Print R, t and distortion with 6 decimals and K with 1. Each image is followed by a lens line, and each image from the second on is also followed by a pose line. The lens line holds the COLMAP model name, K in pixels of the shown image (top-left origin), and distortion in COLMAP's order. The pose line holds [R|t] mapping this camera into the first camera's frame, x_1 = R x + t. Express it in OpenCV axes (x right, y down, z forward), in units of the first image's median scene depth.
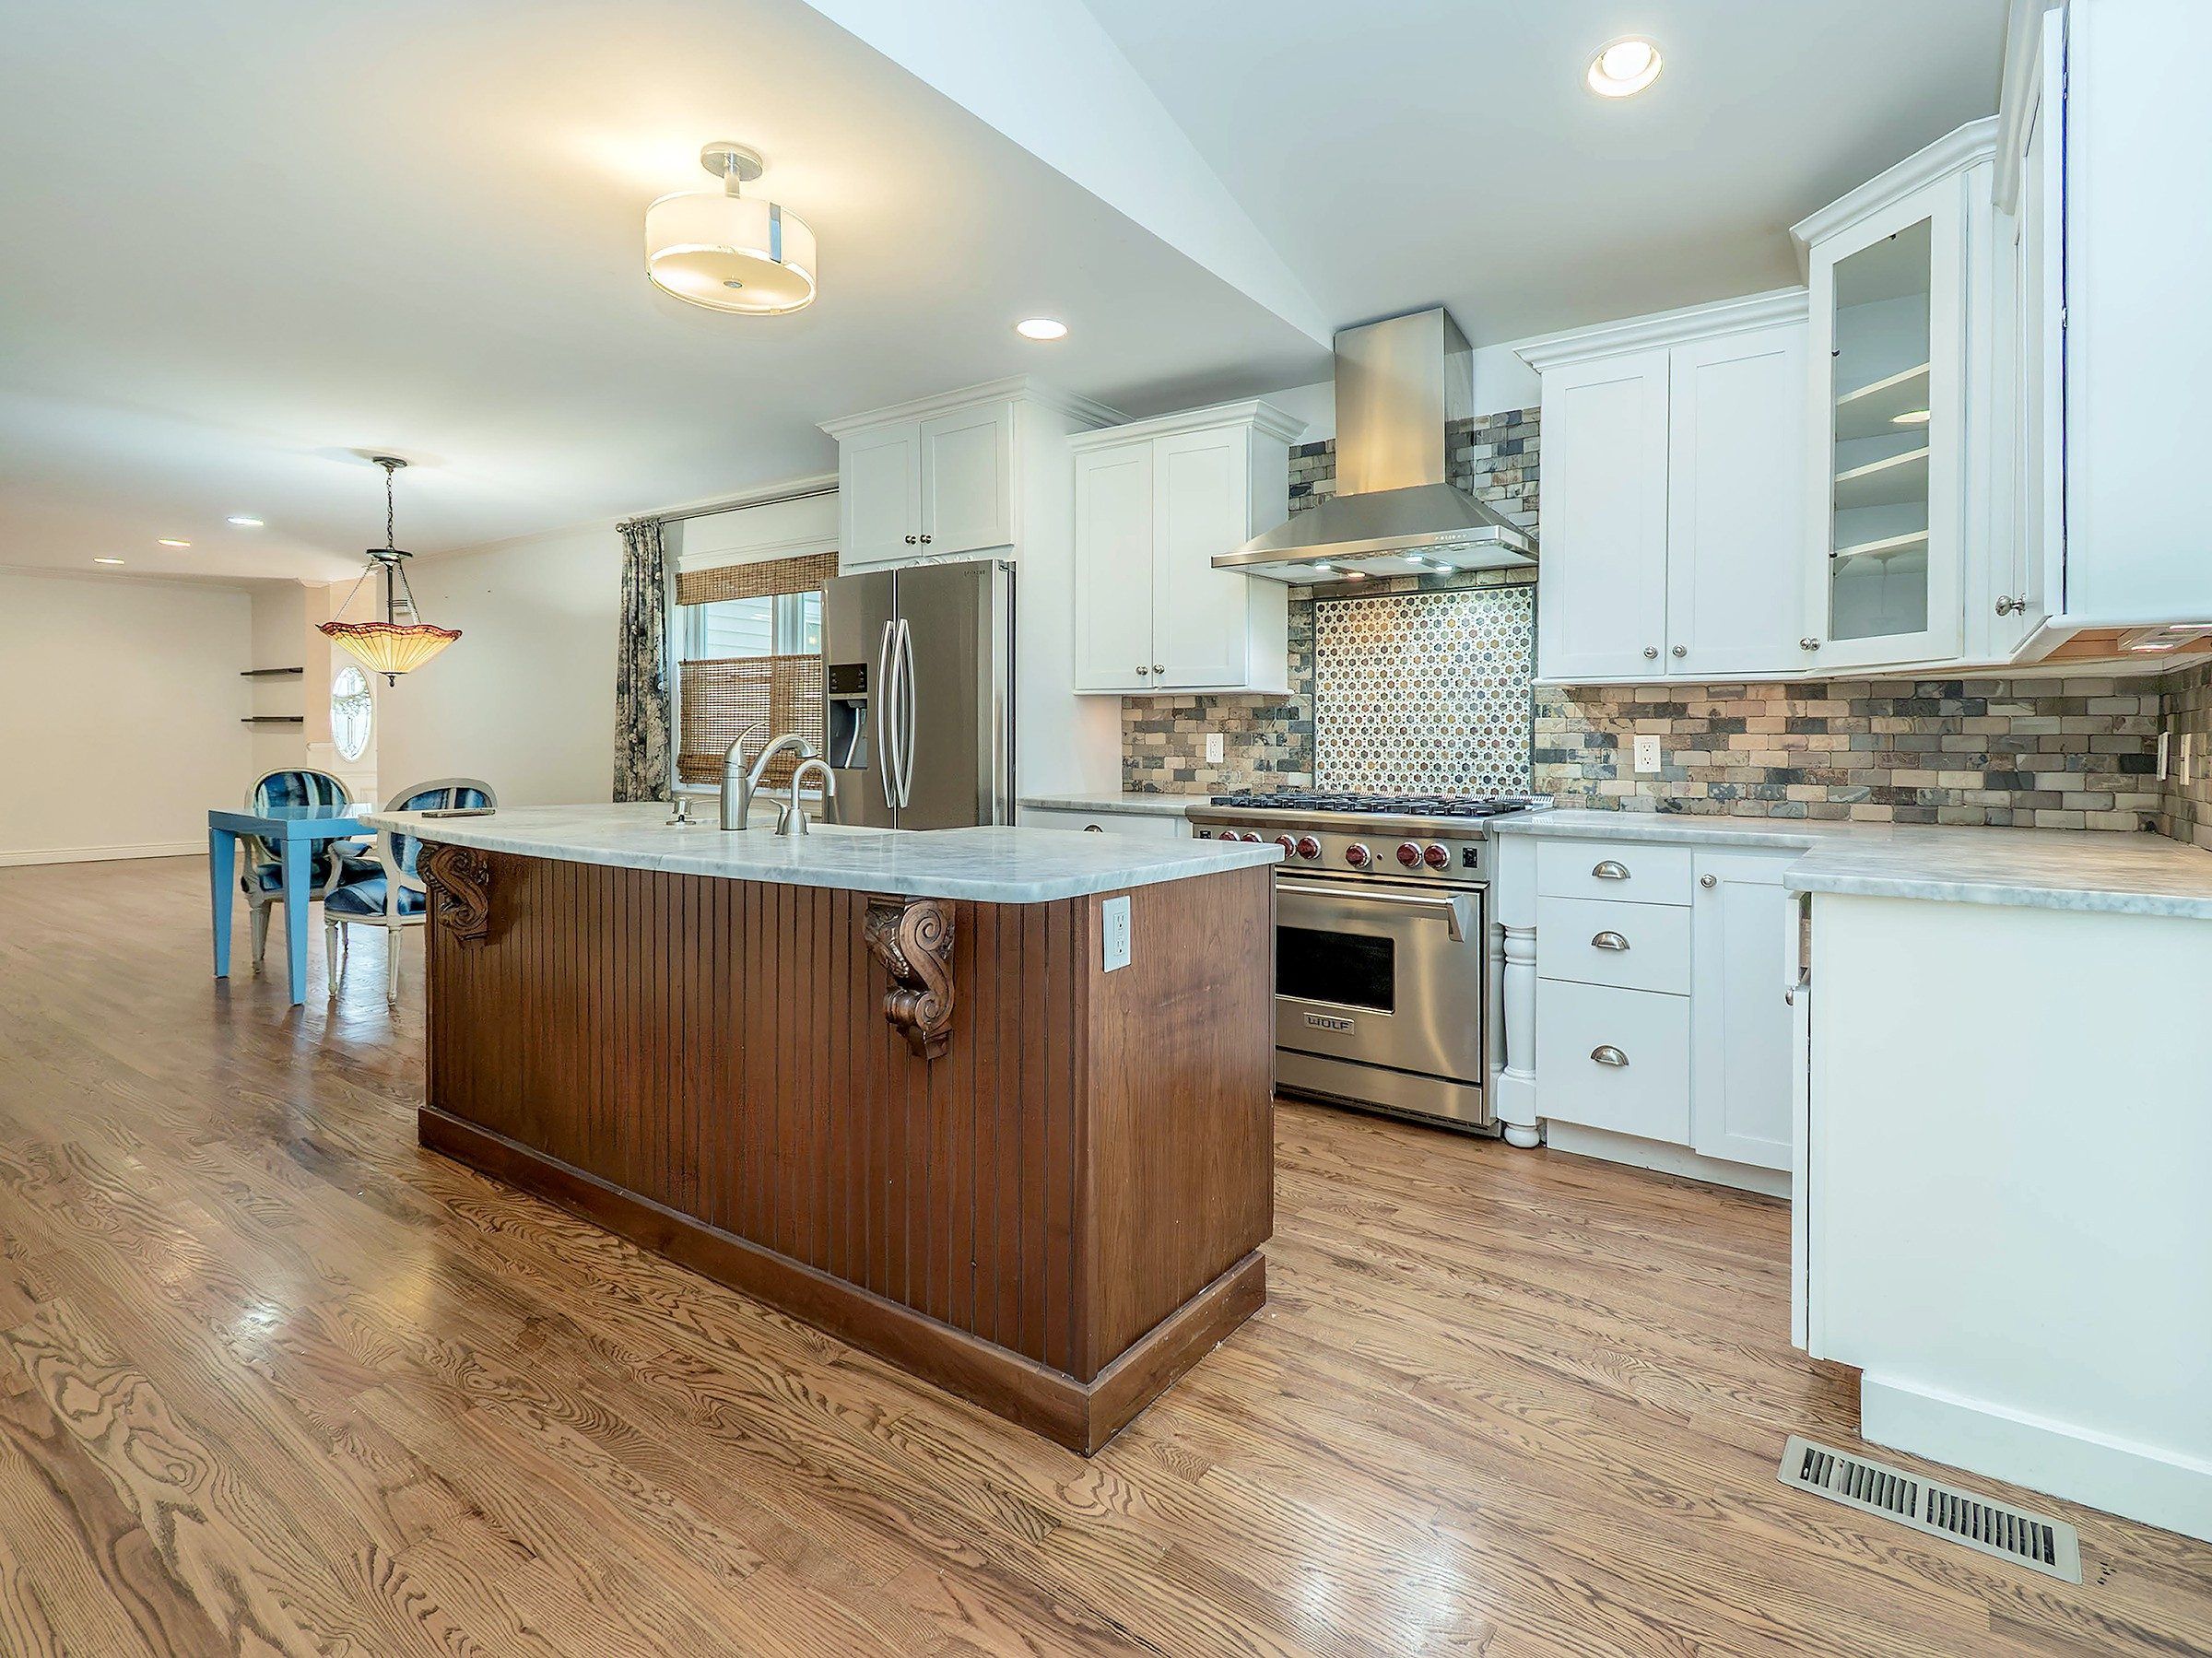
lens RADIAL K [[1106.3, 0, 1144.5], [0, 1106.3, 748.0], [0, 0, 1]] dist [0.006019, -0.002900]
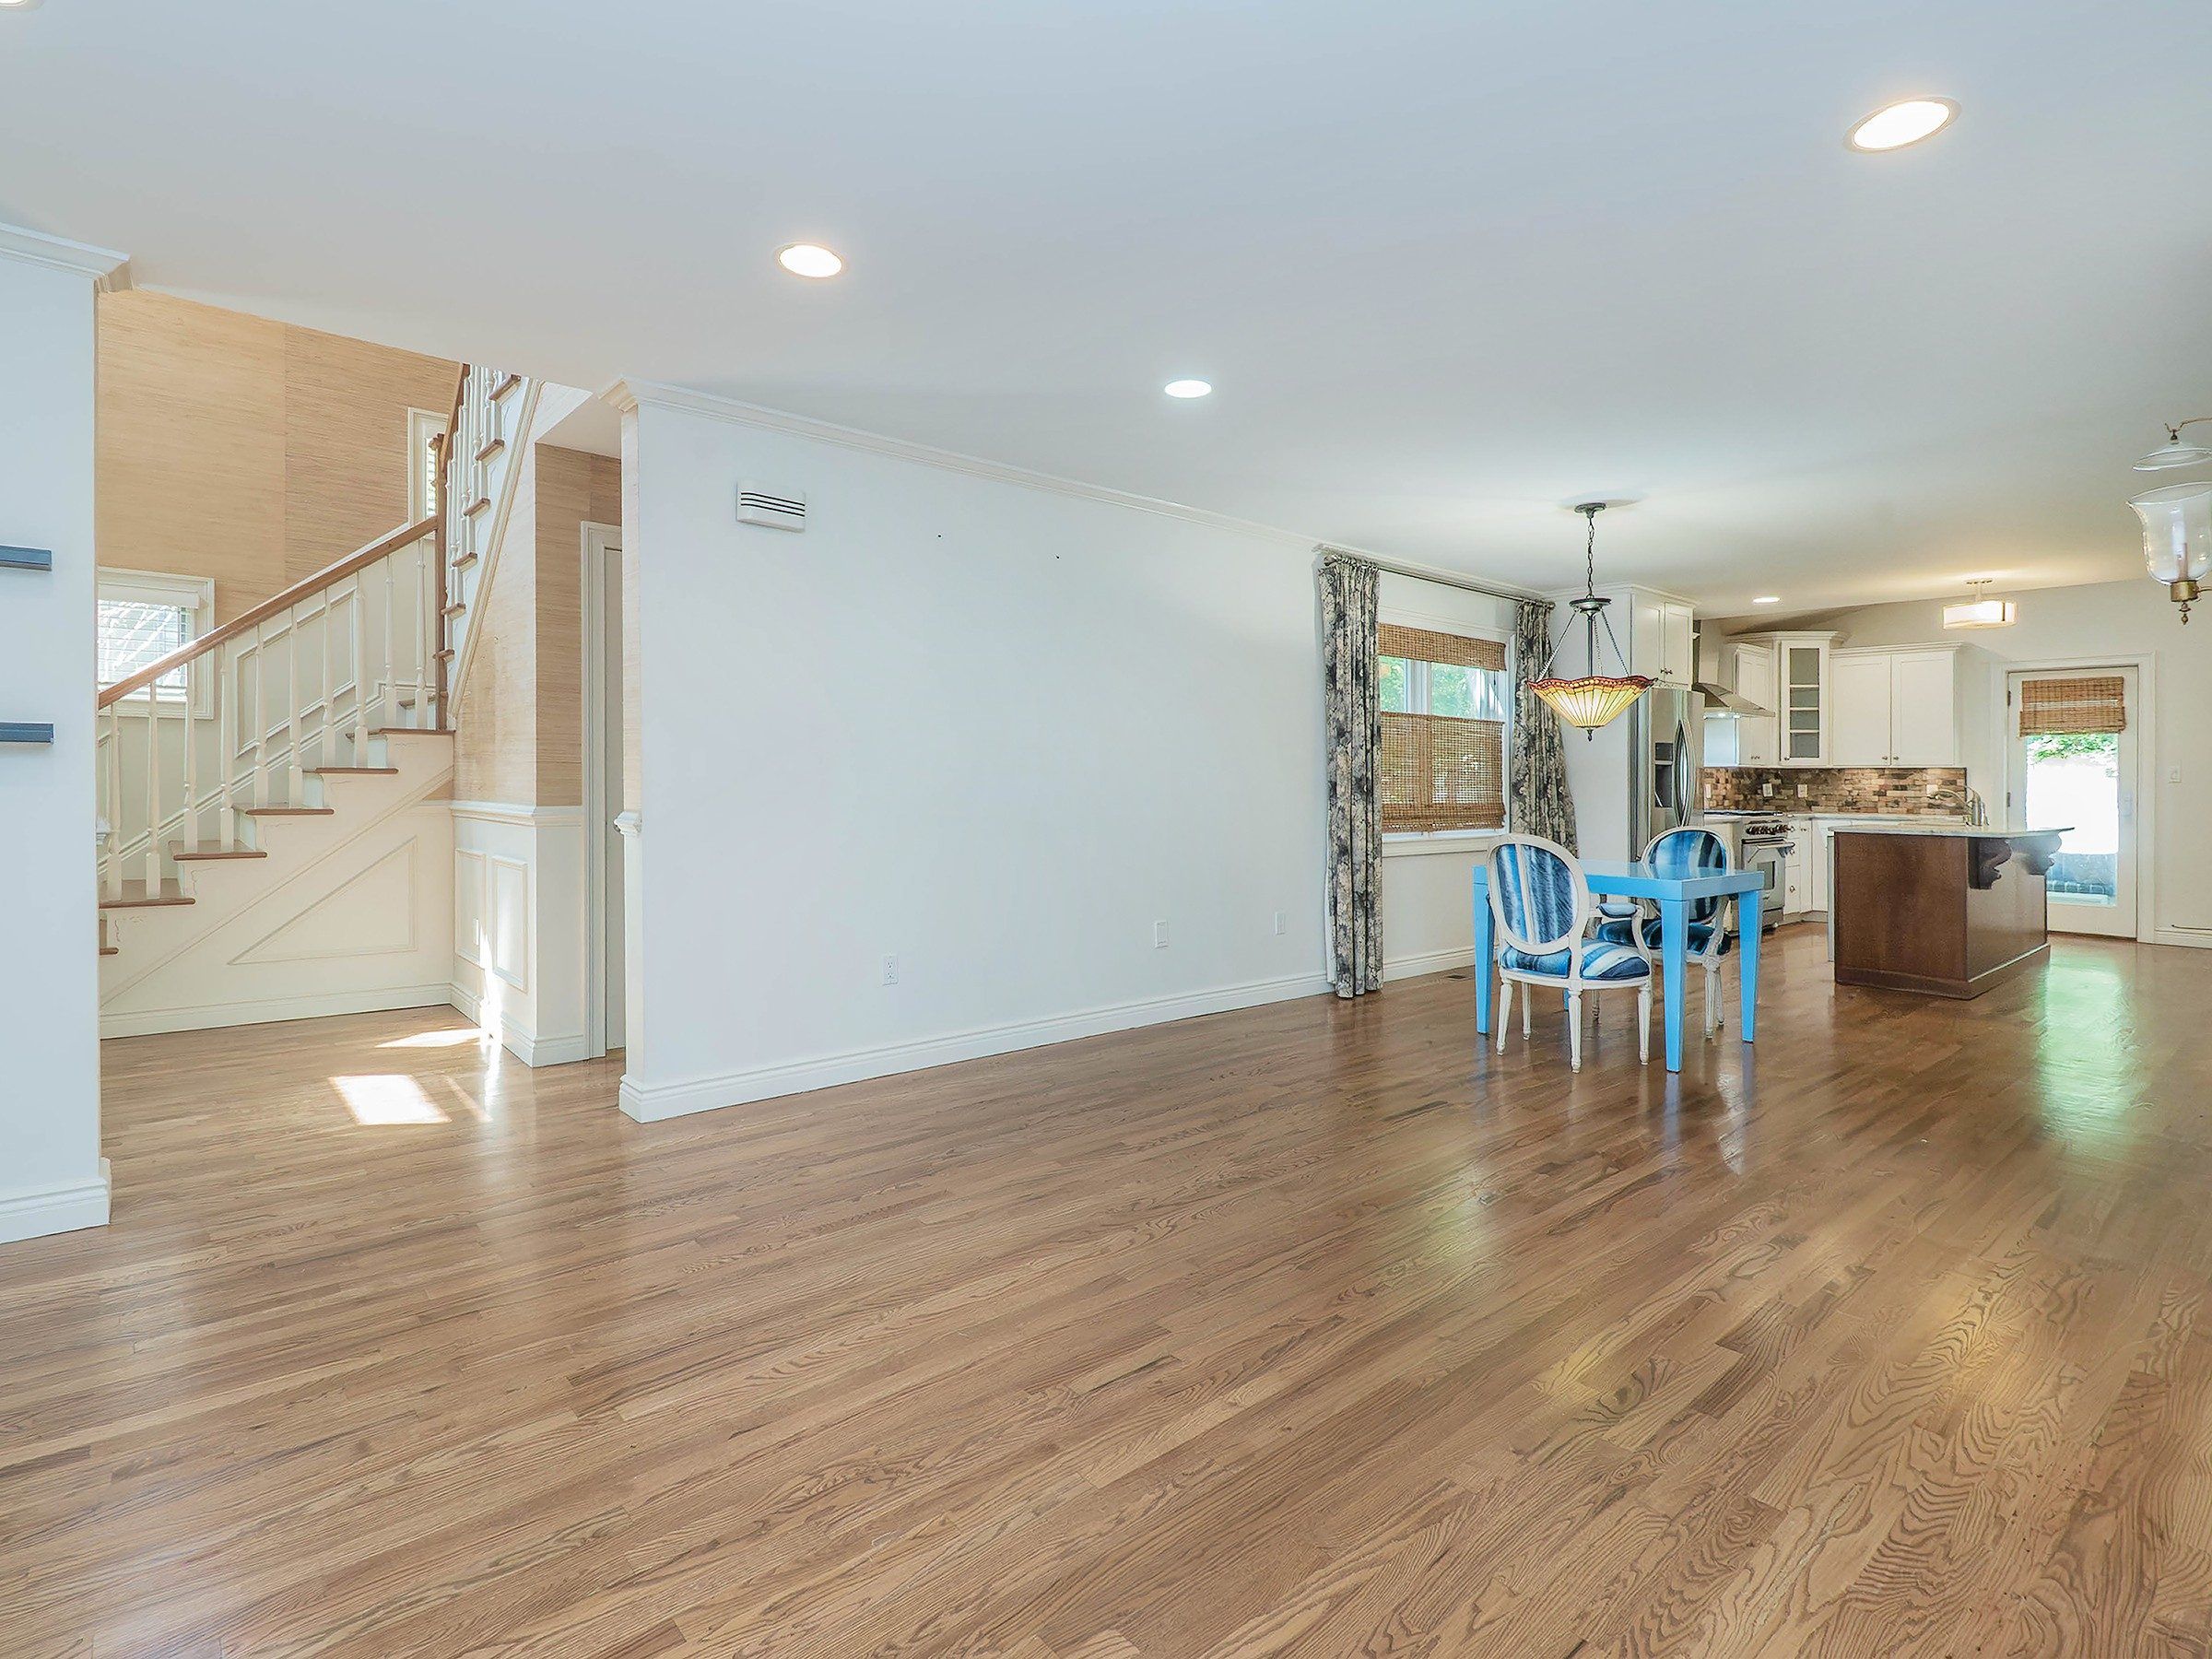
lens RADIAL K [[1105.7, 0, 1132.3], [0, 1105.7, 784.8], [0, 0, 1]] dist [0.002532, -0.003590]
pose [[0.231678, -0.013853, 0.972694, -2.187132], [-0.001999, 0.999890, 0.014717, -0.041097], [-0.972790, -0.005354, 0.231625, 1.506850]]
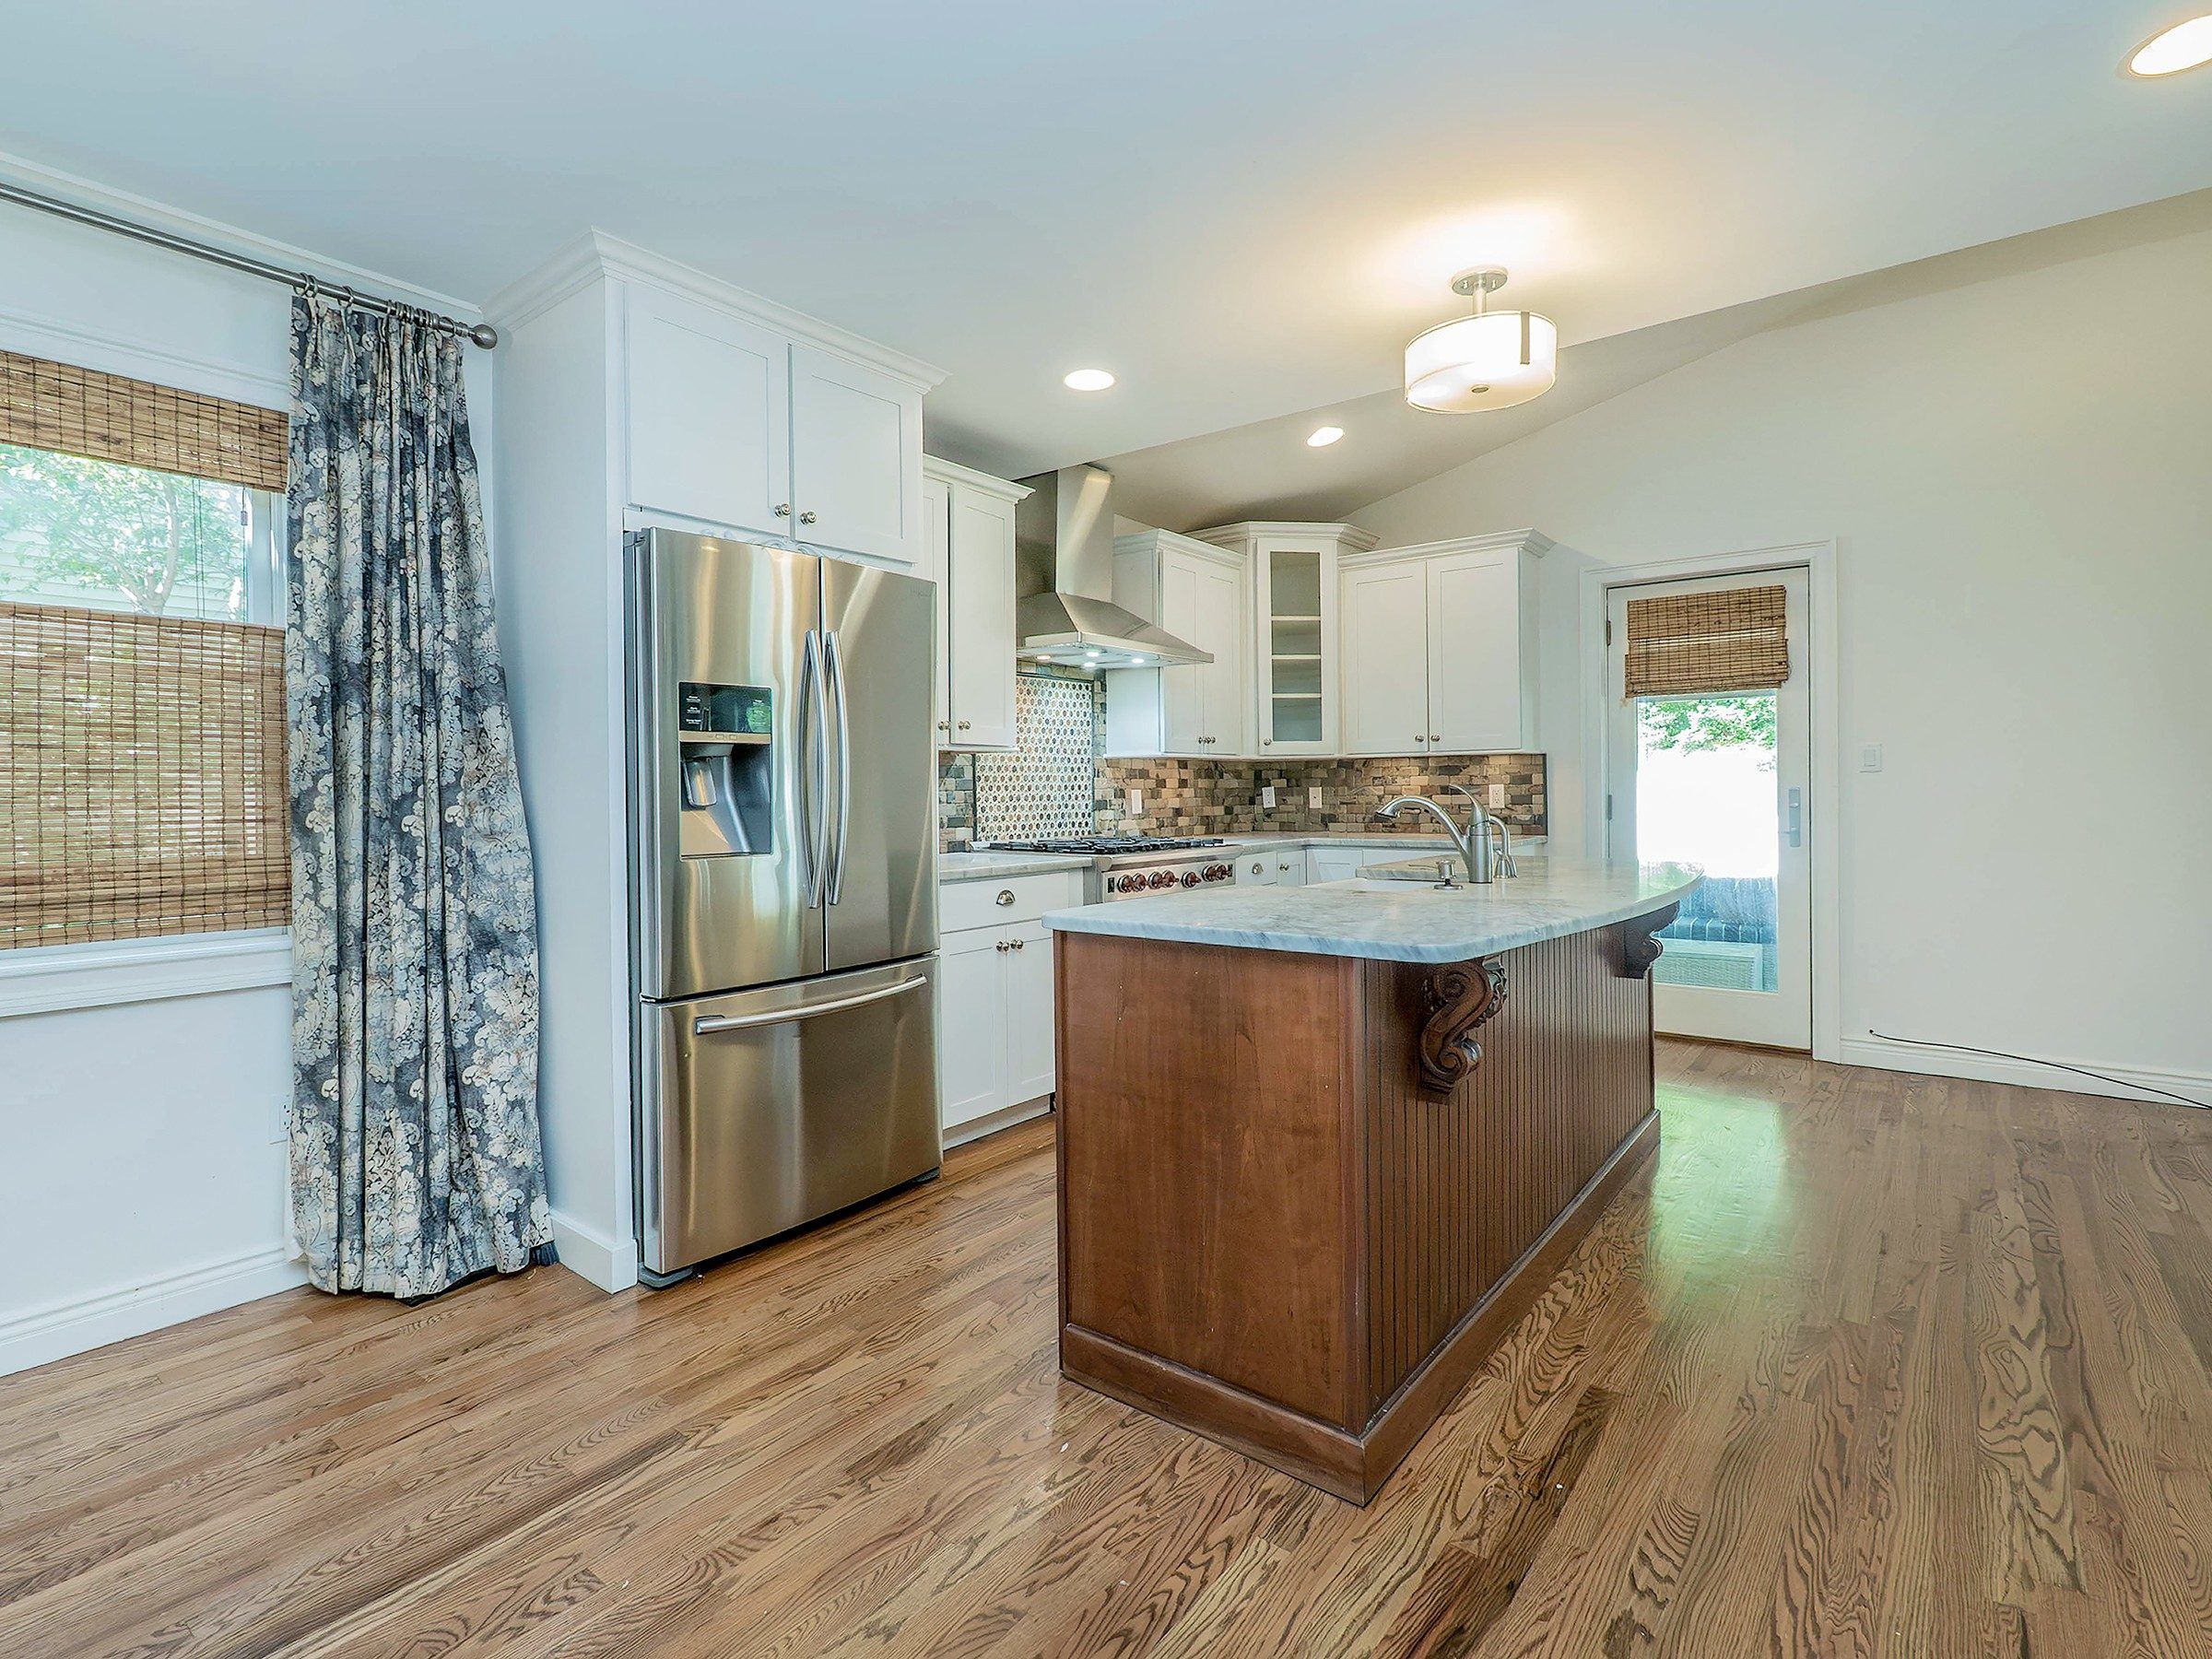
lens RADIAL K [[1106.3, 0, 1067.1], [0, 1106.3, 810.8], [0, 0, 1]] dist [0.006019, -0.002900]
pose [[0.068080, -0.029963, 0.997230, -0.946533], [0.013360, 0.999487, 0.029119, -0.024405], [-0.997590, 0.011341, 0.068445, 0.849527]]
